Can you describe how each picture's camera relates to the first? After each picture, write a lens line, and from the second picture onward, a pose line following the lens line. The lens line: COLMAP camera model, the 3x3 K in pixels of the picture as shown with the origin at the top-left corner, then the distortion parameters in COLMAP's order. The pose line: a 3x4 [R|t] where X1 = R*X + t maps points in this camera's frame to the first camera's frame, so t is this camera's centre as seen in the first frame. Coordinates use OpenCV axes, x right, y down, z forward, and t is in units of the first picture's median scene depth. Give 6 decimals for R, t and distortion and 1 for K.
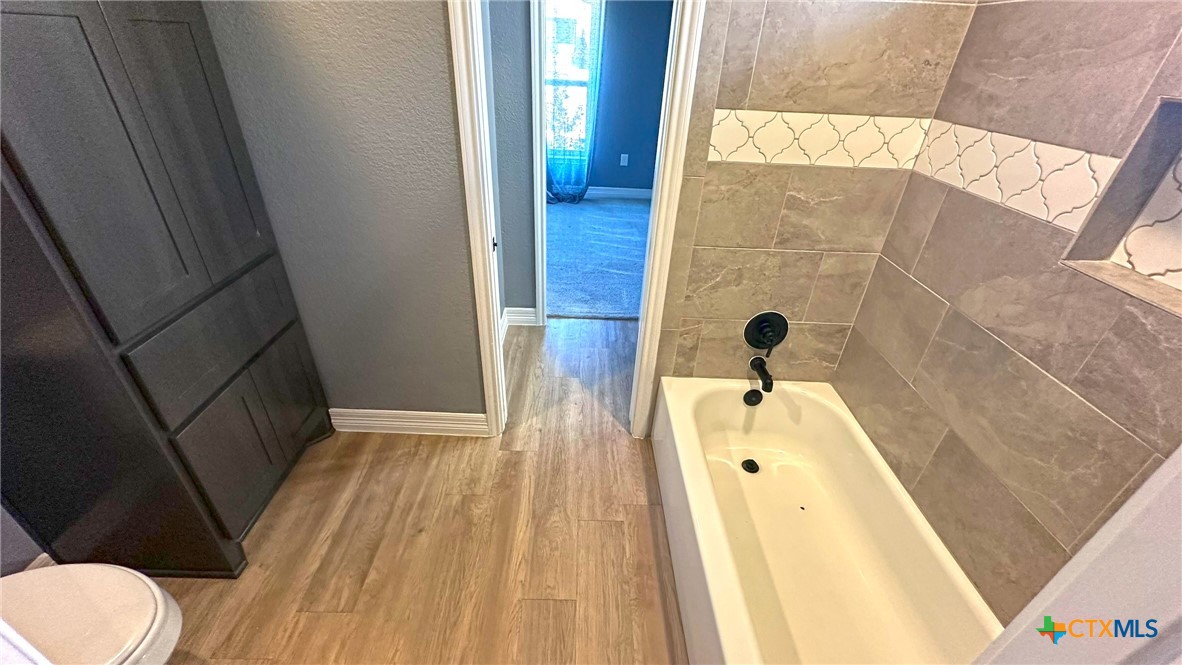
lens RADIAL K [[472.3, 0, 589.6], [0, 472.3, 330.8], [0, 0, 1]] dist [-0.000430, 0.000452]
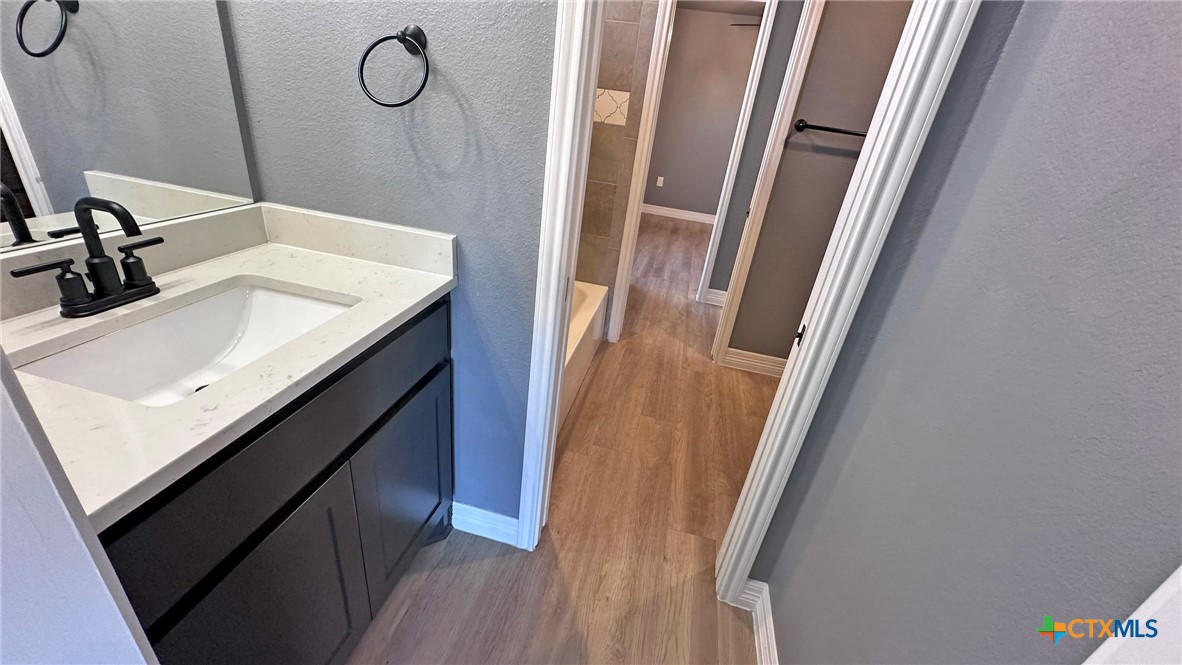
lens RADIAL K [[472.3, 0, 589.6], [0, 472.3, 330.8], [0, 0, 1]] dist [-0.000430, 0.000452]
pose [[-0.960873, -0.243152, 0.132666, -0.004748], [-0.018570, 0.534428, 0.845010, -0.610638], [-0.276366, 0.809484, -0.518033, 1.178182]]
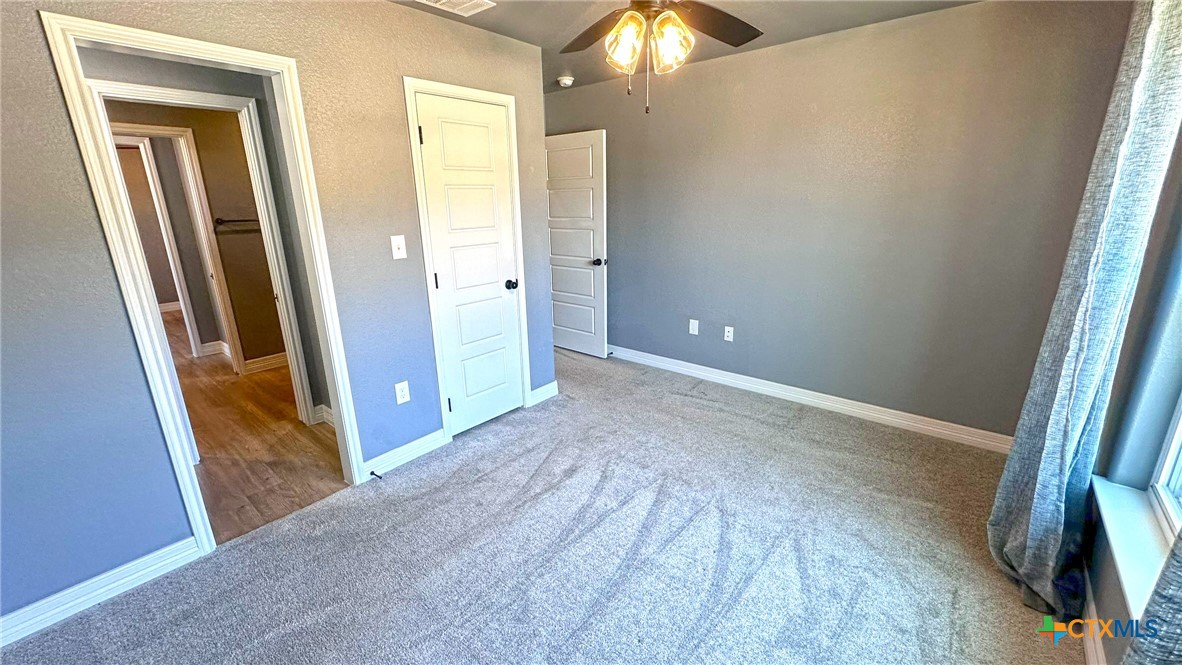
lens RADIAL K [[472.3, 0, 589.6], [0, 472.3, 330.8], [0, 0, 1]] dist [-0.000430, 0.000452]
pose [[-0.650348, 0.176693, -0.738801, 0.298166], [-0.405571, 0.741590, 0.534374, -1.245027], [0.642308, 0.647166, -0.410631, 2.118102]]
